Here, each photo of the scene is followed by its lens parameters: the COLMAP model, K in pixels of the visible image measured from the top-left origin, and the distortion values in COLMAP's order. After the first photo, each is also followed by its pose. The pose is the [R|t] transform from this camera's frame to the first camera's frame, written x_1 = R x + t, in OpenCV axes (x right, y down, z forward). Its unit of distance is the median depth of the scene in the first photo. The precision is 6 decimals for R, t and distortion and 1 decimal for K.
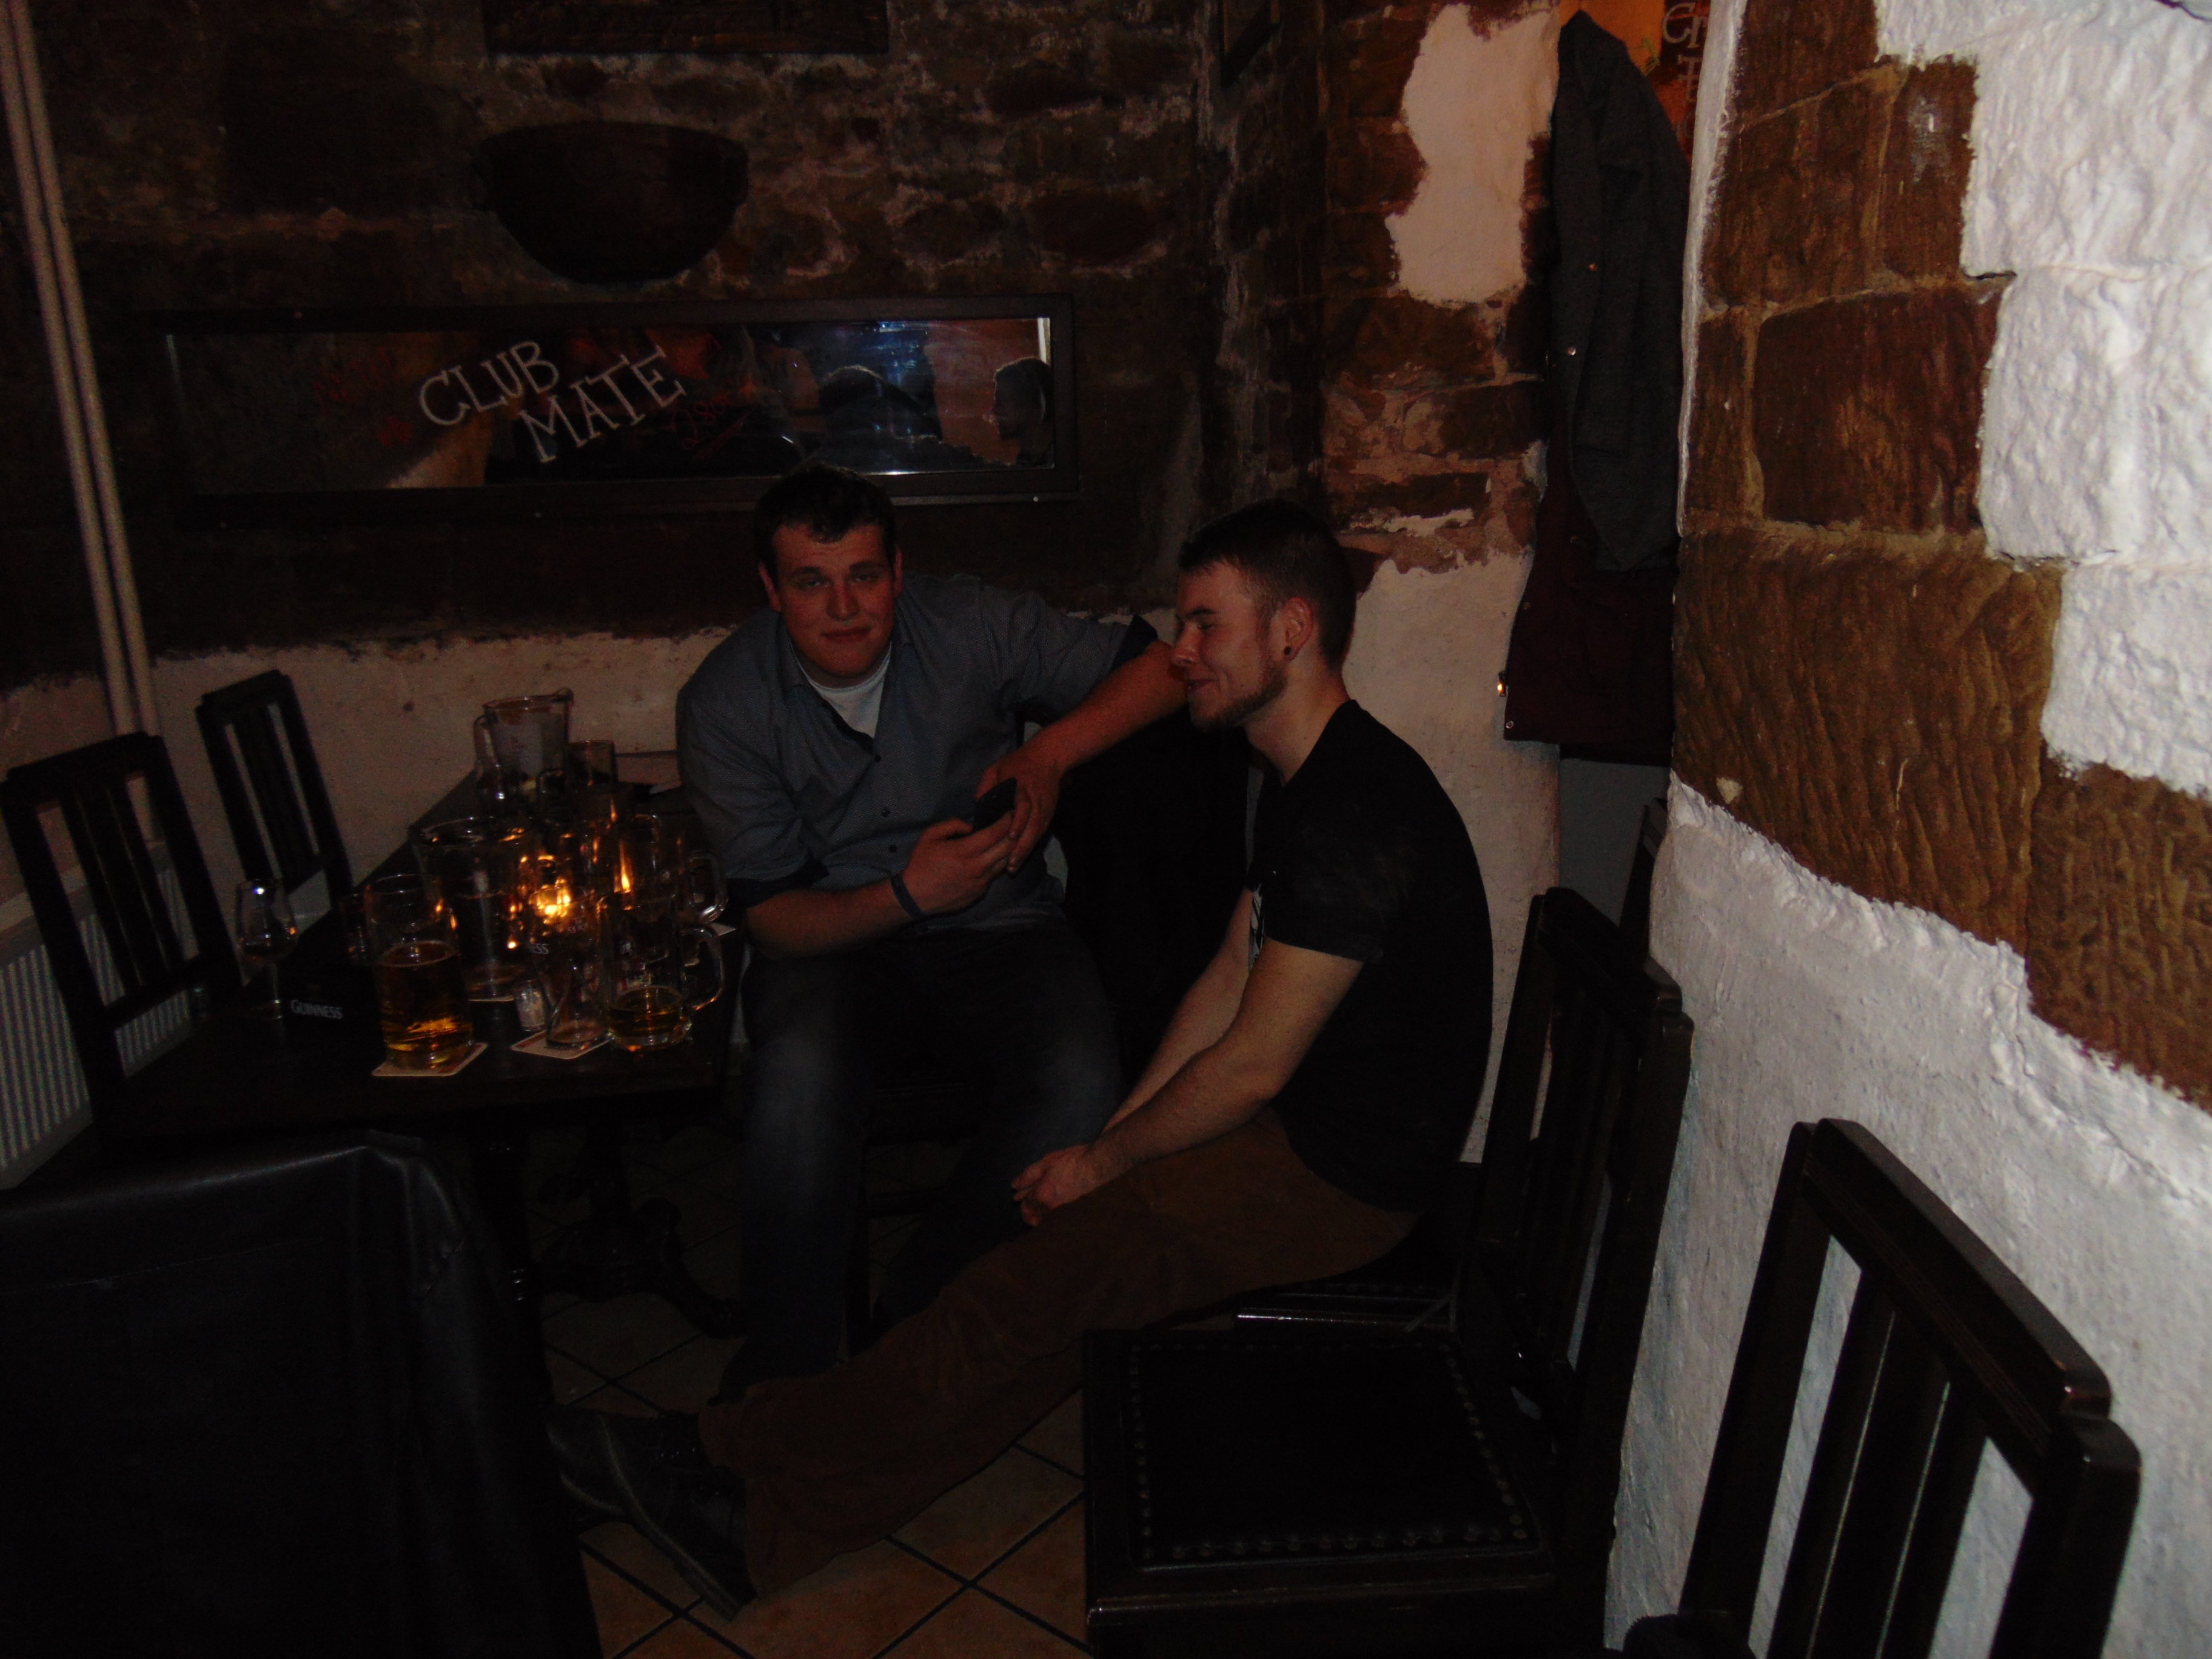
lens RADIAL K [[1646.3, 0, 1102.6], [0, 1646.3, 823.5], [0, 0, 1]] dist [-0.031411, 0.049459]
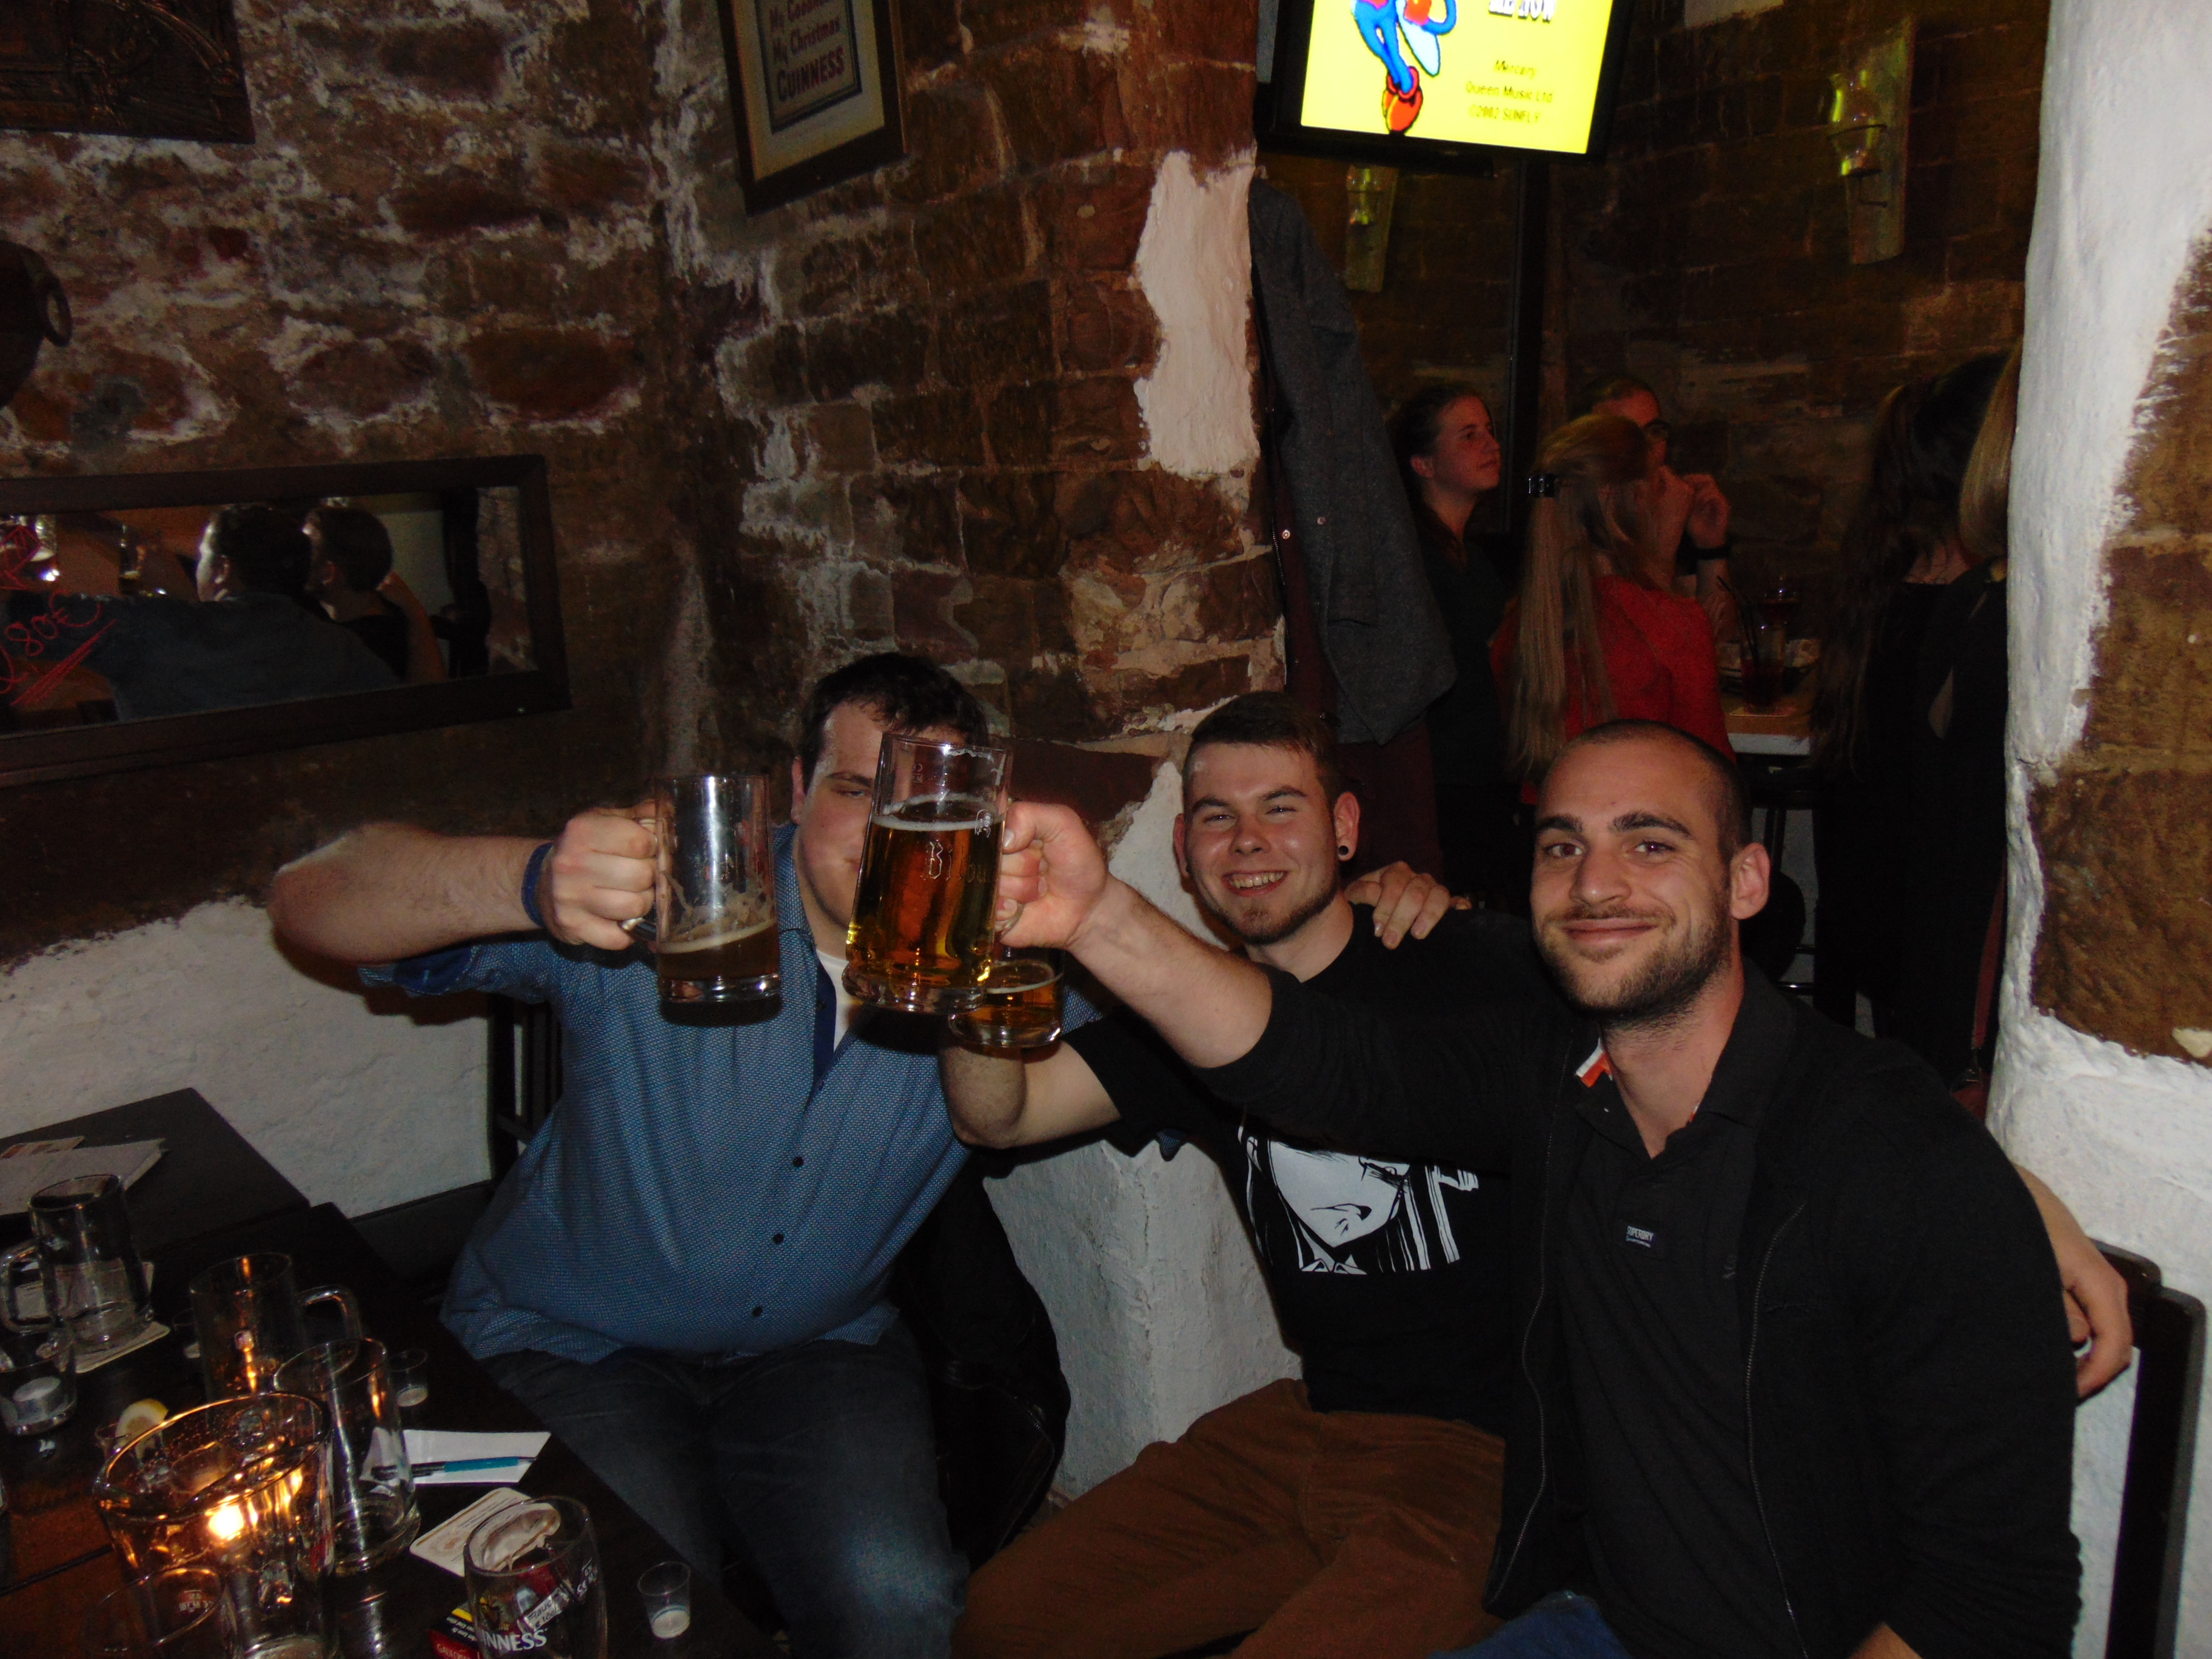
lens RADIAL K [[1646.3, 0, 1102.6], [0, 1646.3, 823.5], [0, 0, 1]] dist [-0.031411, 0.049459]
pose [[0.843474, -0.142396, 0.517952, -0.232563], [0.171939, 0.985065, -0.009184, -0.092172], [-0.508909, 0.096803, 0.855360, 0.194929]]
